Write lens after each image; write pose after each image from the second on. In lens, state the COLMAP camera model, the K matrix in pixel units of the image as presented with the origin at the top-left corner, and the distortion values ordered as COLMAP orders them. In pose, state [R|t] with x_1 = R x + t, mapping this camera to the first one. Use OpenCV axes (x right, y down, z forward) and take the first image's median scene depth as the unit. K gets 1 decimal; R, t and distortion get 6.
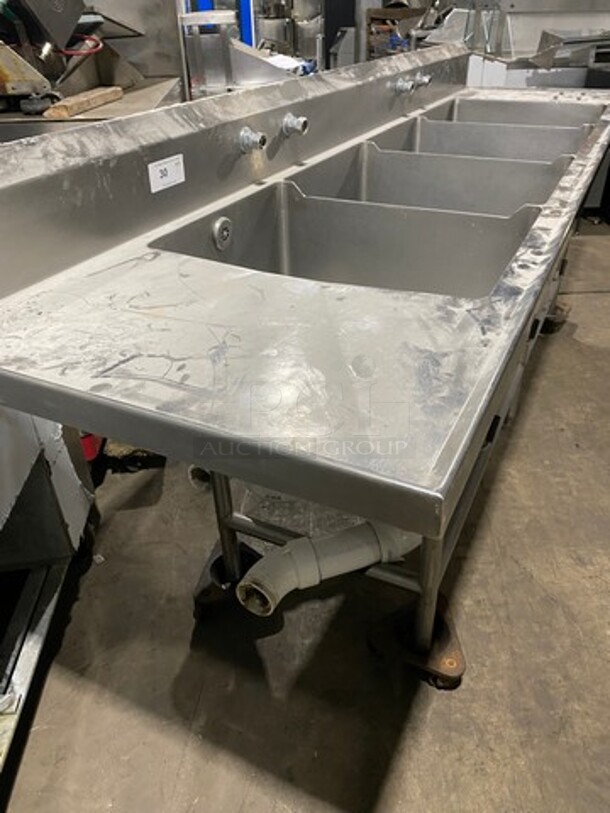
lens RADIAL K [[617.0, 0, 305.7], [0, 617.0, 408.6], [0, 0, 1]] dist [-0.001272, 0.009826]
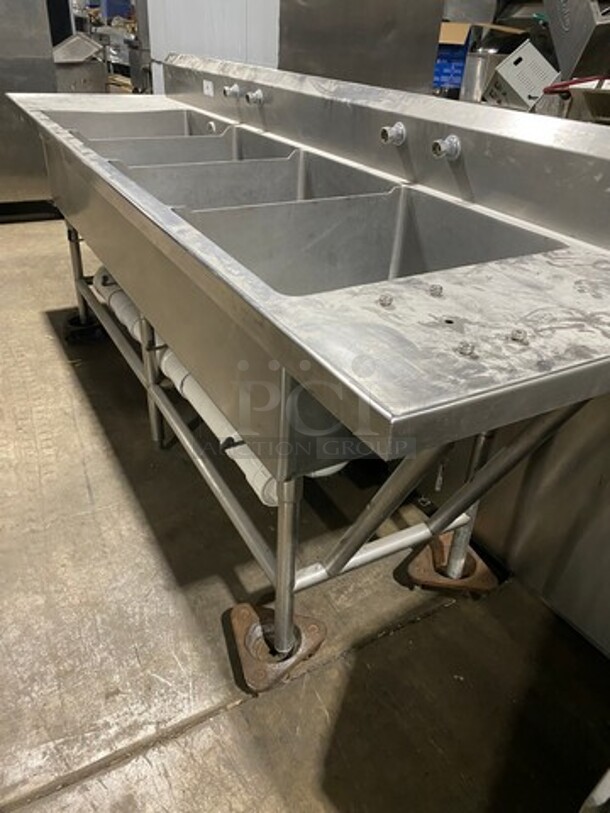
lens RADIAL K [[623.2, 0, 303.4], [0, 623.2, 408.7], [0, 0, 1]] dist [0.003789, 0.004724]
pose [[-0.891992, 0.231674, -0.388171, 0.370505], [-0.259287, 0.441189, 0.859141, -1.287916], [0.370297, 0.866995, -0.333467, 1.999913]]
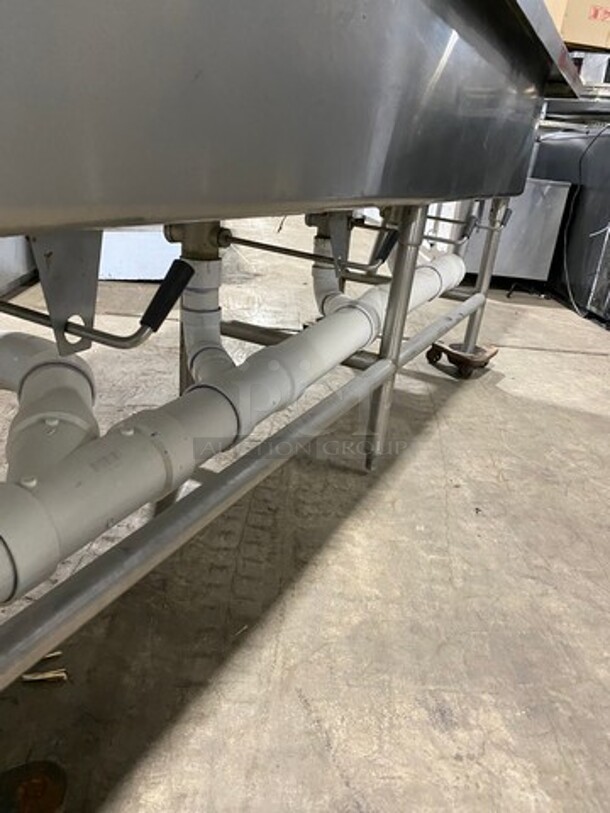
lens RADIAL K [[620.3, 0, 291.8], [0, 620.3, 407.1], [0, 0, 1]] dist [0.013638, -0.003050]
pose [[0.992987, 0.114395, 0.029842, 0.320461], [-0.106565, 0.975382, -0.193062, 0.134650], [-0.051193, 0.188528, 0.980733, 0.552842]]
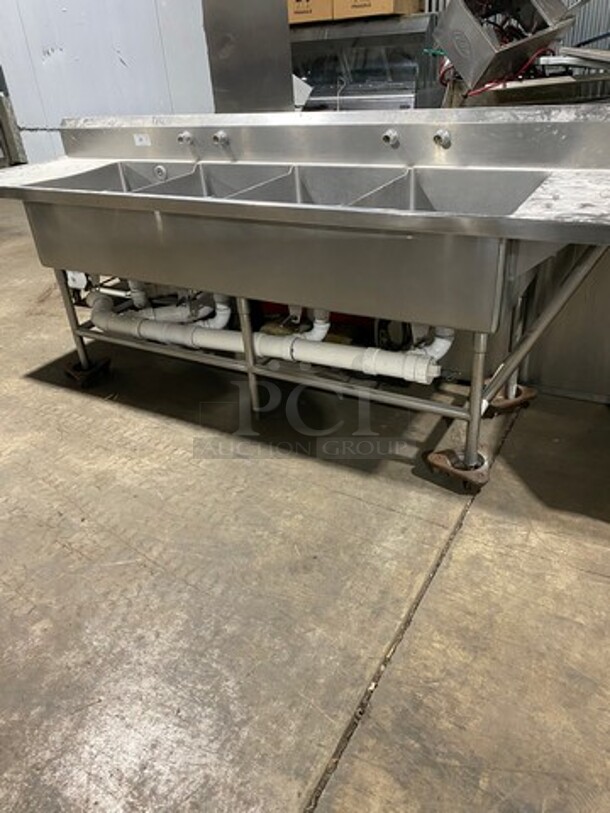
lens RADIAL K [[618.0, 0, 305.0], [0, 618.0, 406.5], [0, 0, 1]] dist [0.008391, -0.003486]
pose [[-0.533518, 0.492751, -0.687426, 1.155158], [-0.383047, 0.583866, 0.715804, -1.280854], [0.754078, 0.645211, -0.122757, 1.809084]]
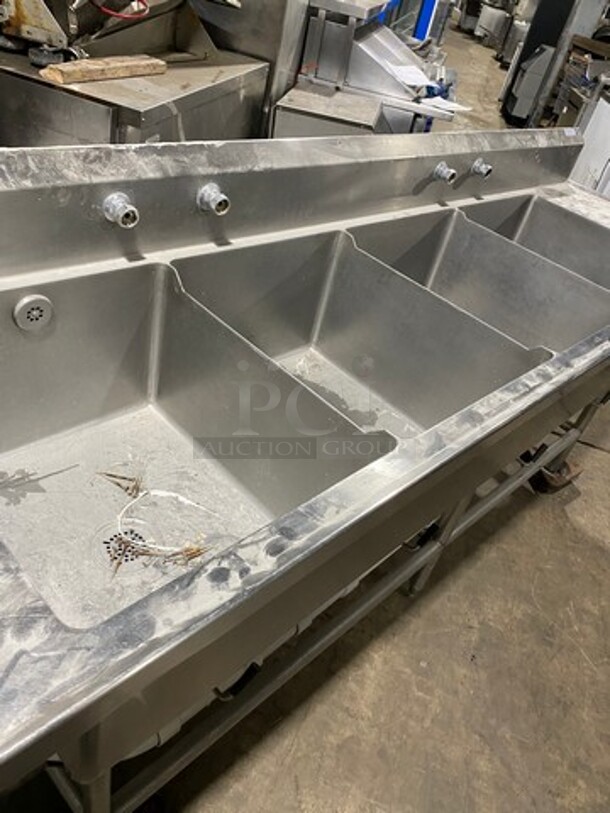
lens RADIAL K [[612.9, 0, 305.0], [0, 612.9, 406.5], [0, 0, 1]] dist [0.010904, 0.000180]
pose [[0.918744, 0.374574, -0.124913, 0.290122], [-0.368668, 0.927046, 0.068336, -0.308159], [0.141397, -0.016731, 0.989812, 0.223050]]
